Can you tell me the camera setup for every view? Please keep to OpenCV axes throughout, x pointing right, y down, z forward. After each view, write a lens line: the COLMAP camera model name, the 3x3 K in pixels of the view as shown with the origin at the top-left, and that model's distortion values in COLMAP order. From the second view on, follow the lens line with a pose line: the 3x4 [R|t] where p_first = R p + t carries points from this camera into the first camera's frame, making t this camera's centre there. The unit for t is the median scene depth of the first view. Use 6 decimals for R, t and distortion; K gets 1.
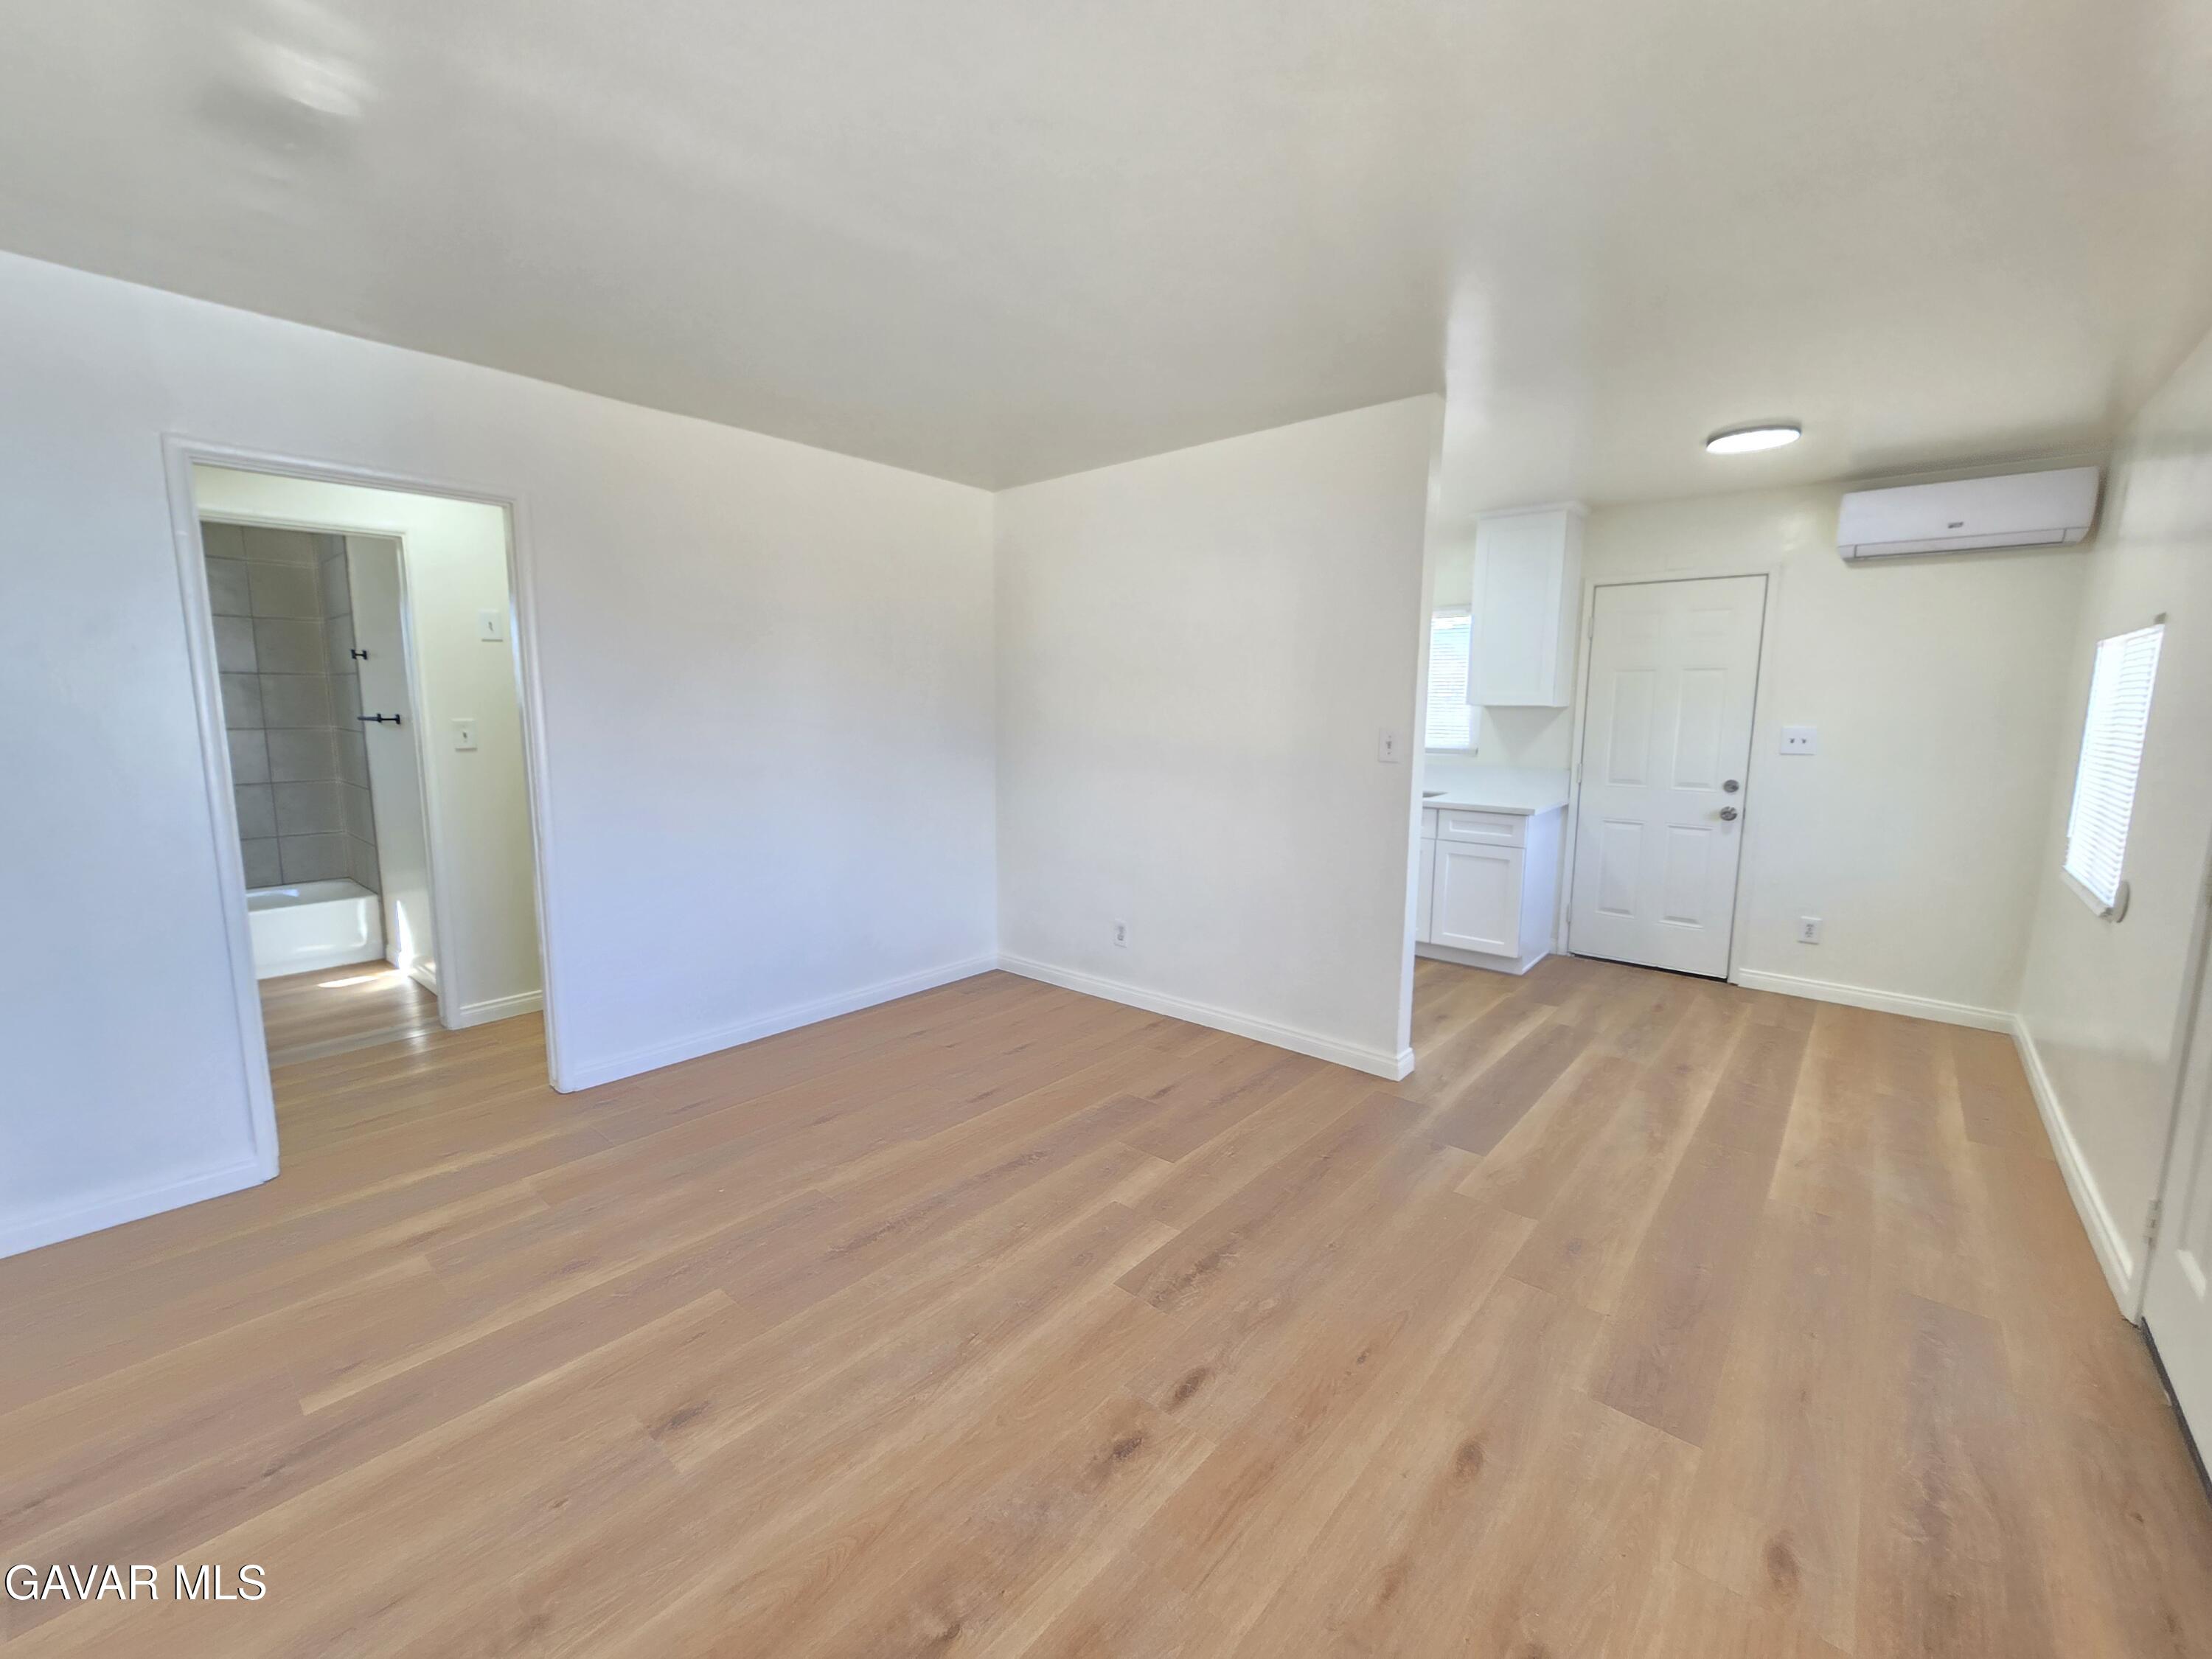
lens RADIAL K [[901.3, 0, 1092.3], [0, 901.3, 826.5], [0, 0, 1]] dist [-0.001635, -0.000376]
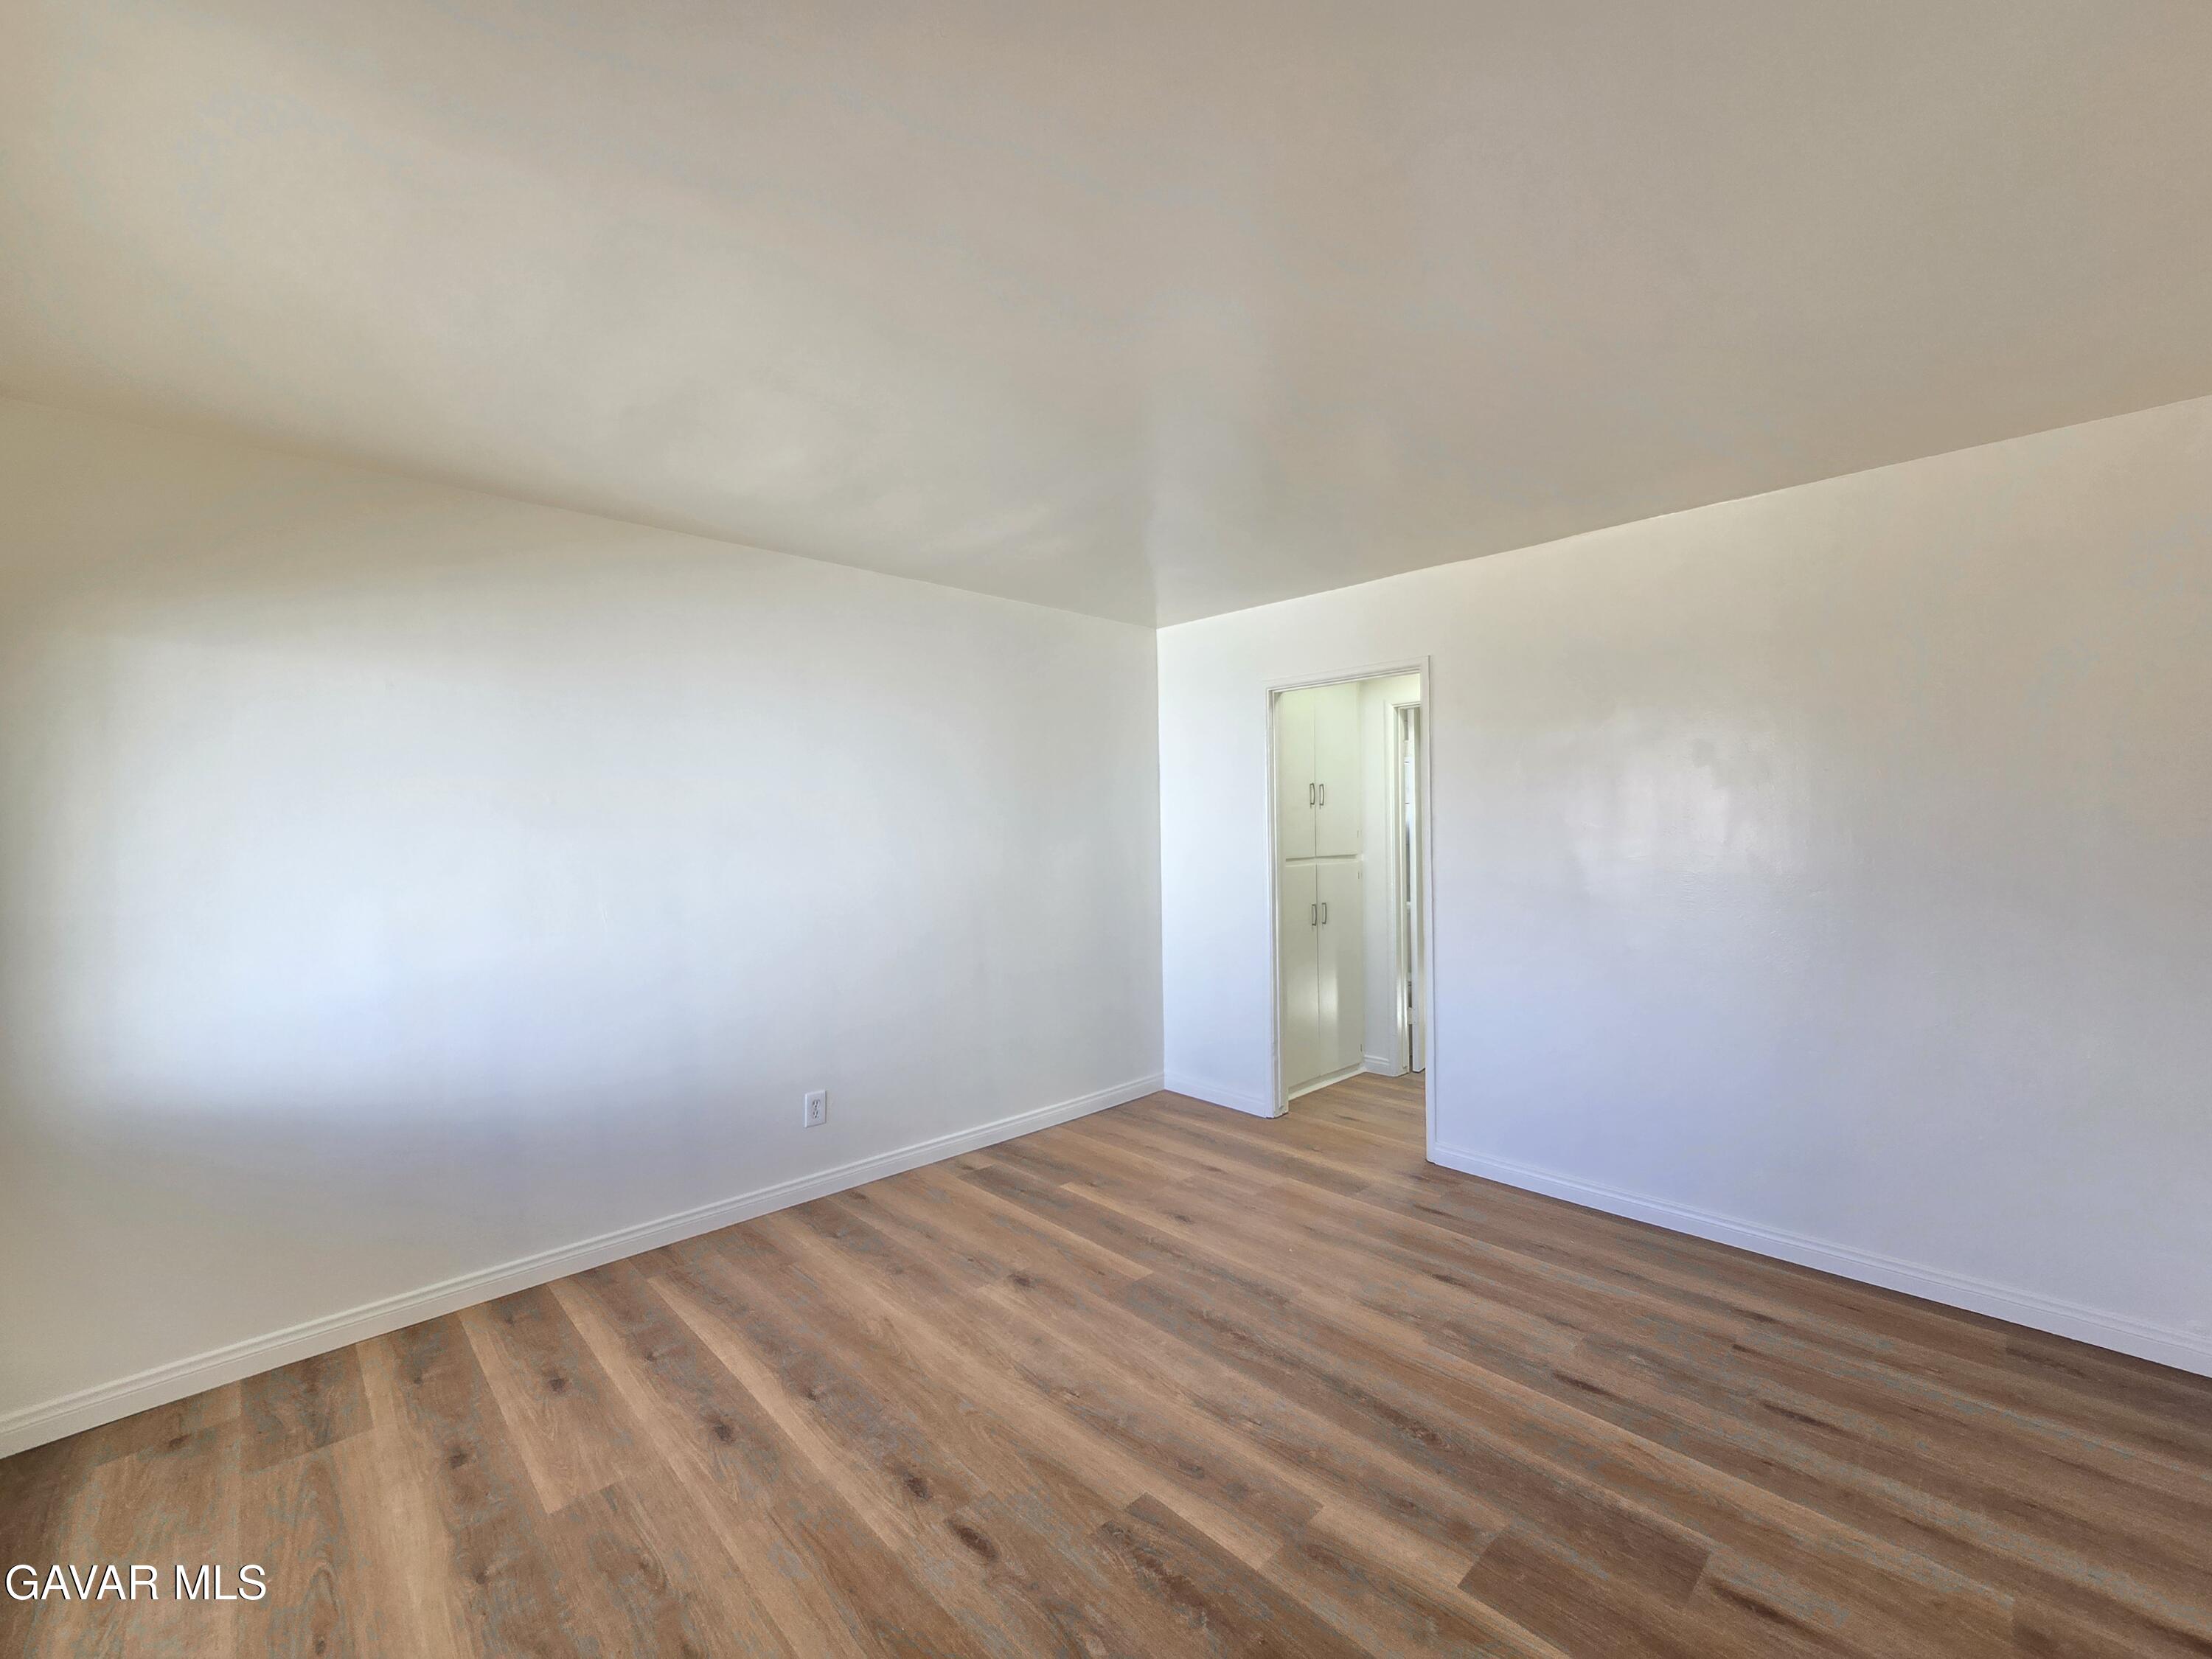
lens RADIAL K [[901.3, 0, 1101.0], [0, 901.3, 826.2], [0, 0, 1]] dist [-0.001635, -0.000376]
pose [[-0.084971, -0.001316, -0.996383, 1.013180], [-0.122885, 0.992379, 0.009169, -0.146456], [0.988777, 0.123220, -0.084485, 1.088126]]
